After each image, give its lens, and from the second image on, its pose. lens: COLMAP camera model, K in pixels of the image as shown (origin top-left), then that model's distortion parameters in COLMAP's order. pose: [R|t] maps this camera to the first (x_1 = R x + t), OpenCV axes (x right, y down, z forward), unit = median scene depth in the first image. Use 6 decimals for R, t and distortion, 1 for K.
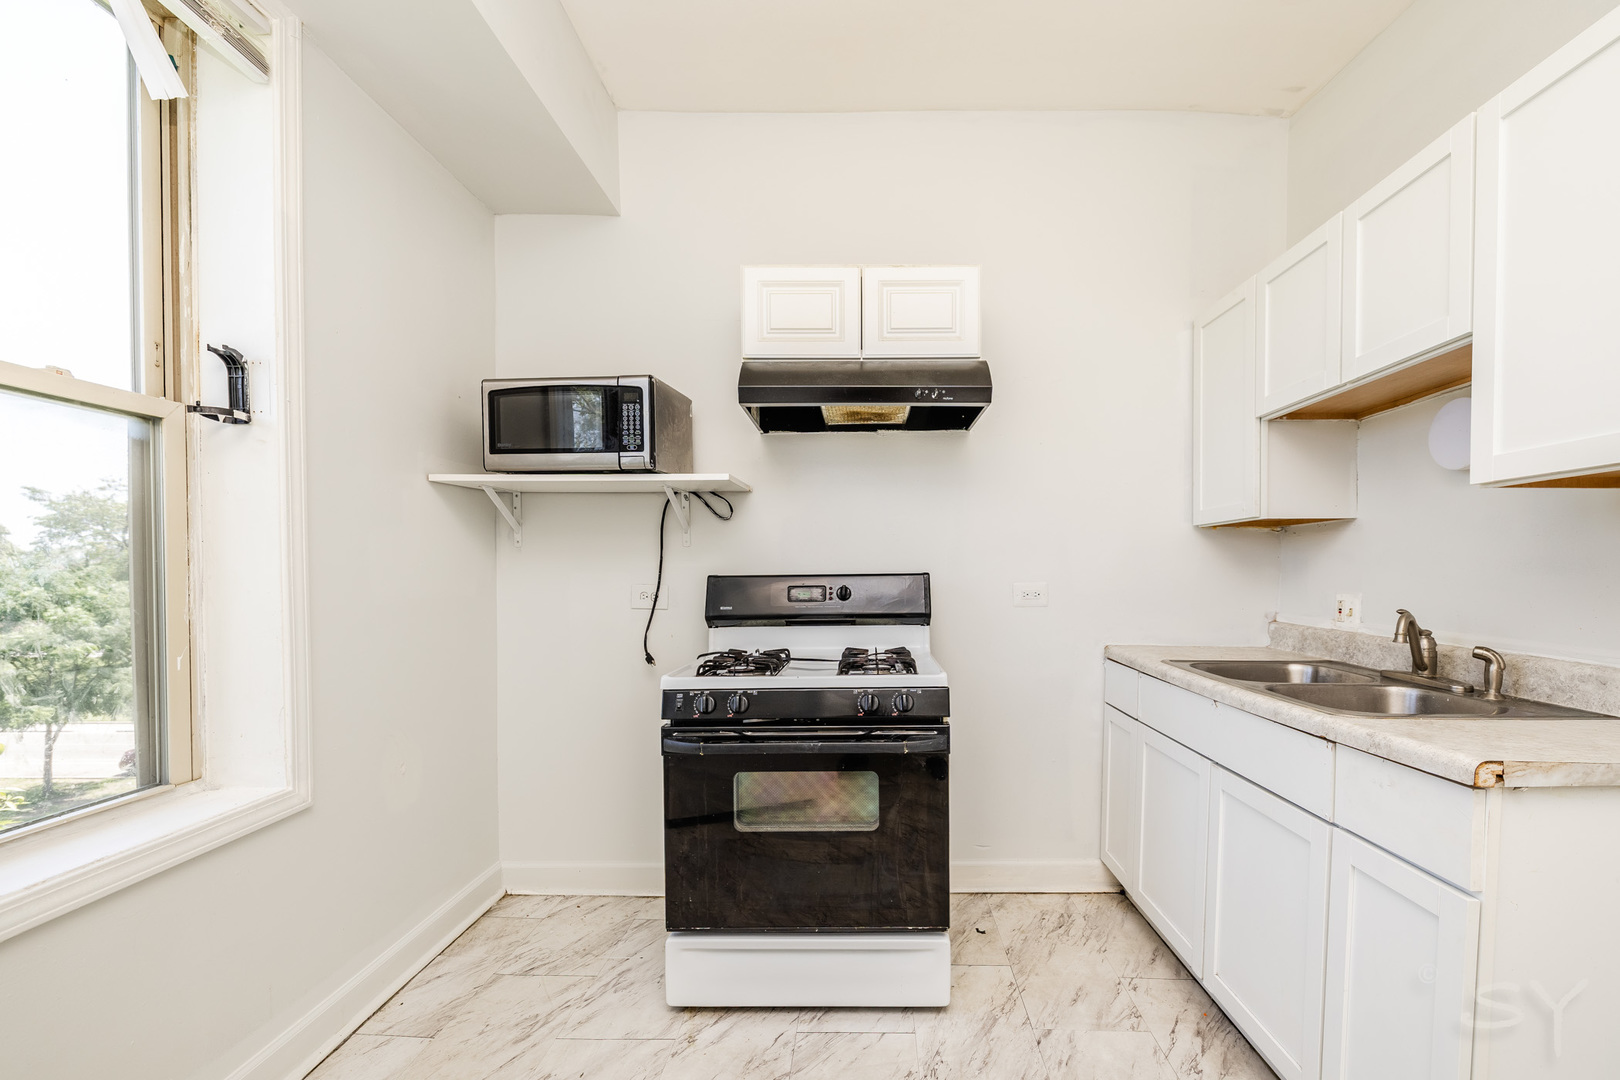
lens RADIAL K [[718.2, 0, 845.7], [0, 718.2, 590.0], [0, 0, 1]] dist [0.003510, 0.000025]
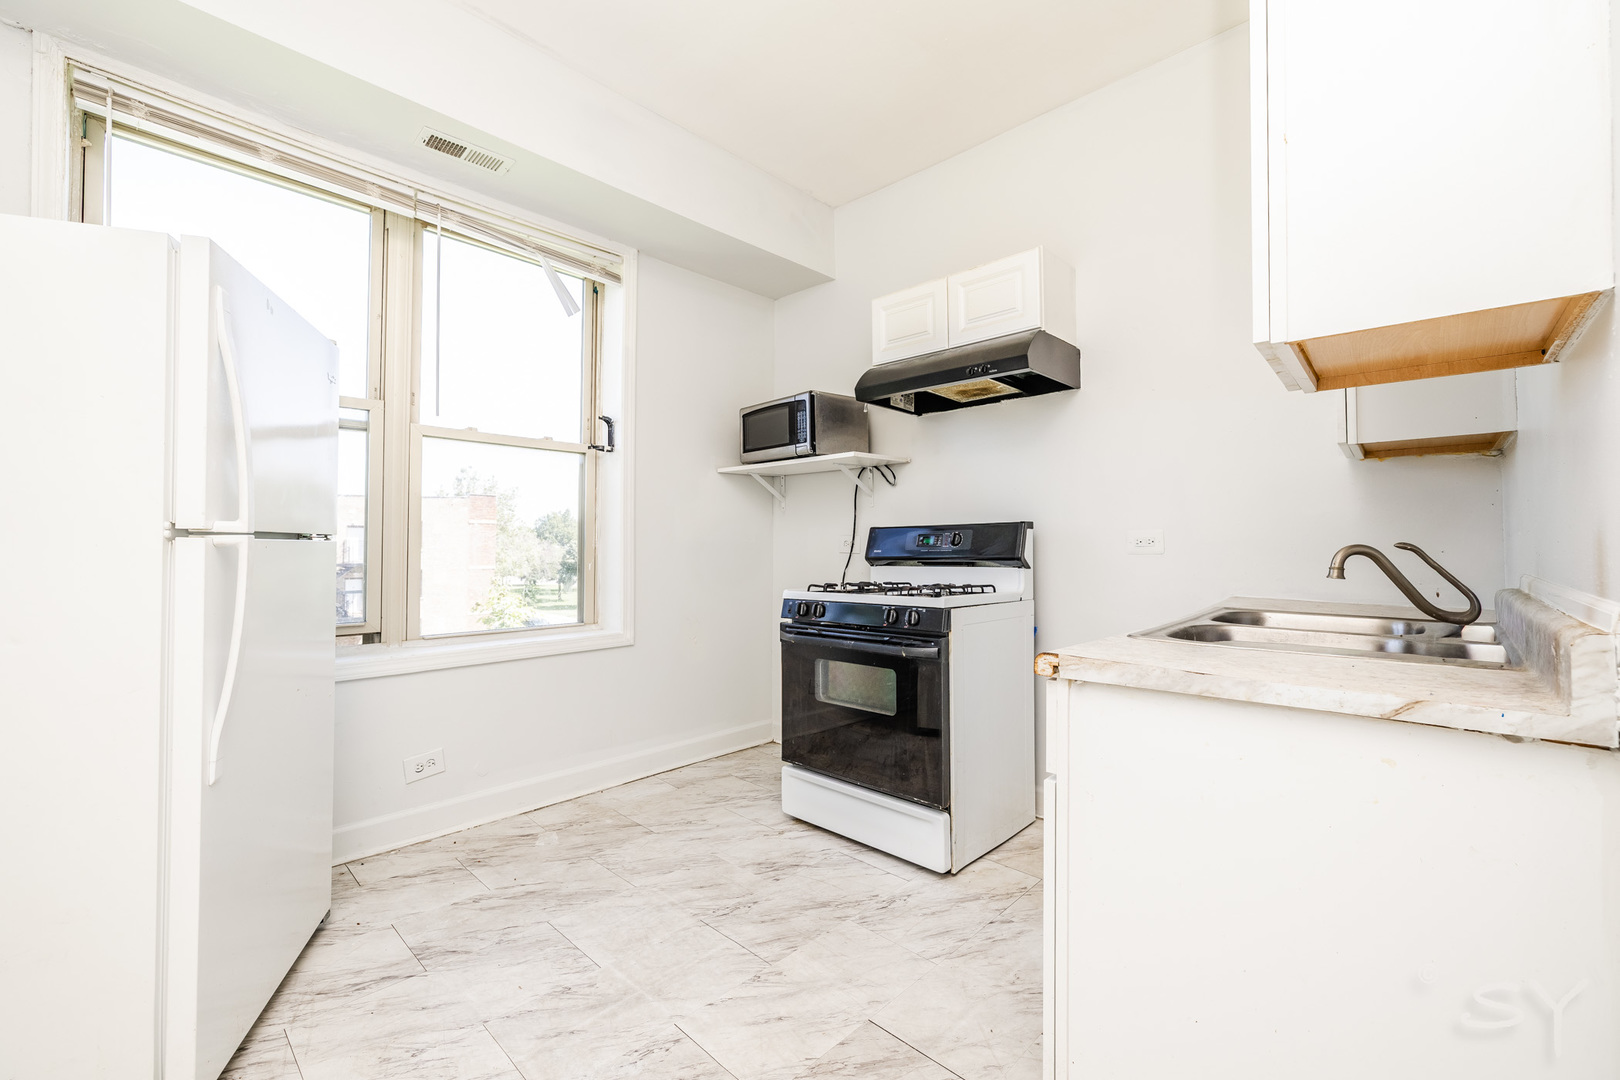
lens RADIAL K [[718.2, 0, 812.7], [0, 718.2, 535.8], [0, 0, 1]] dist [0.003510, 0.000025]
pose [[0.710535, -0.010730, -0.703580, 0.834819], [-0.023709, 0.998951, -0.039178, 0.062842], [0.703262, 0.044519, 0.709536, -0.037137]]
